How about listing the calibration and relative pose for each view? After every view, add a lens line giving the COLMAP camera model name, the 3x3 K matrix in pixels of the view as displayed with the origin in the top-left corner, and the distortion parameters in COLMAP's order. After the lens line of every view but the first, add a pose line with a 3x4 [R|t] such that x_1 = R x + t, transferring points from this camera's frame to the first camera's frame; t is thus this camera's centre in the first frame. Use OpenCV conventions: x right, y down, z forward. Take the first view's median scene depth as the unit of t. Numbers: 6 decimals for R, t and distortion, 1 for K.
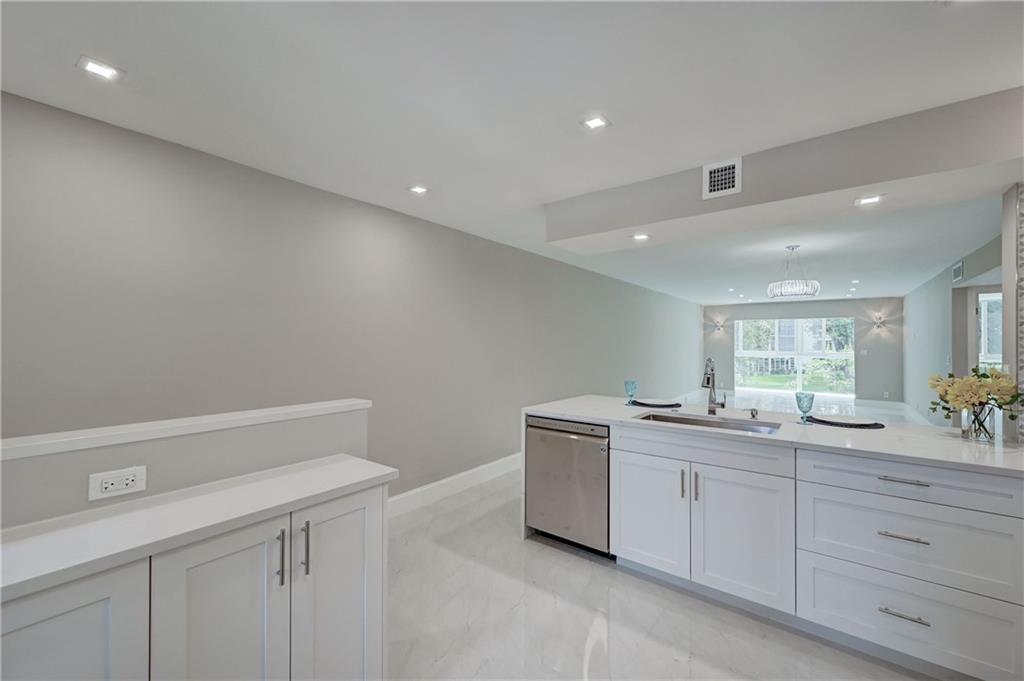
lens RADIAL K [[410.0, 0, 509.4], [0, 410.0, 340.0], [0, 0, 1]] dist [-0.000235, 0.000684]
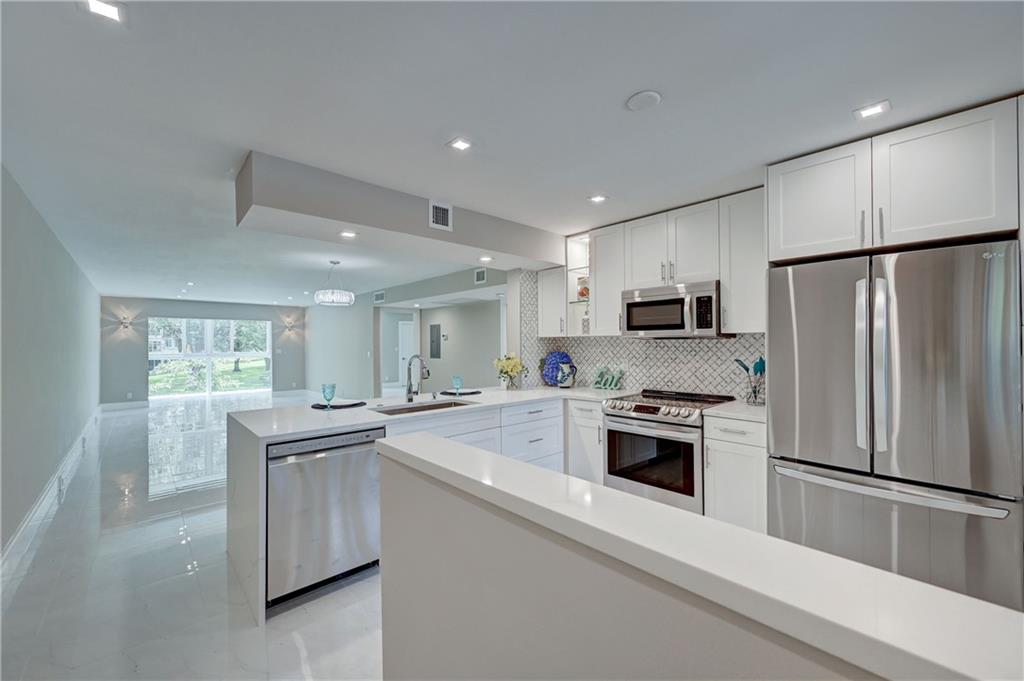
lens RADIAL K [[410.0, 0, 509.1], [0, 410.0, 338.7], [0, 0, 1]] dist [-0.000235, 0.000684]
pose [[0.160786, 0.007190, 0.986963, -0.328474], [-0.002002, 0.999974, -0.006958, 0.001761], [-0.986987, -0.000857, 0.160796, 0.262652]]
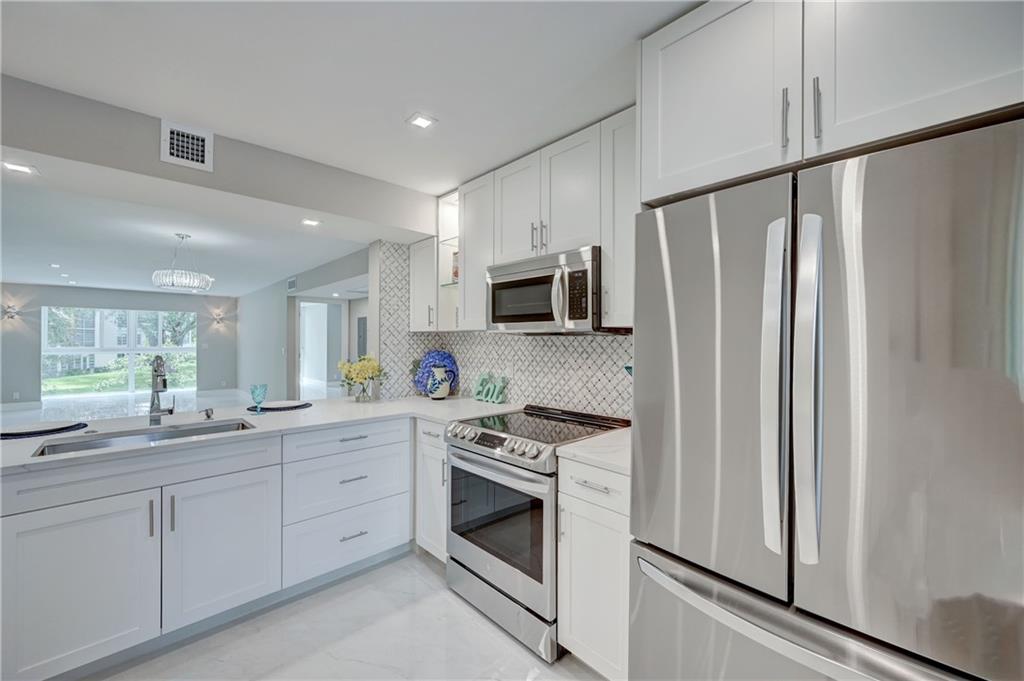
lens RADIAL K [[410.0, 0, 511.4], [0, 410.0, 338.4], [0, 0, 1]] dist [-0.000235, 0.000684]
pose [[0.155787, -0.000658, 0.987790, -0.102201], [-0.009718, 0.999950, 0.002199, 0.000156], [-0.987743, -0.009942, 0.155773, 0.087547]]
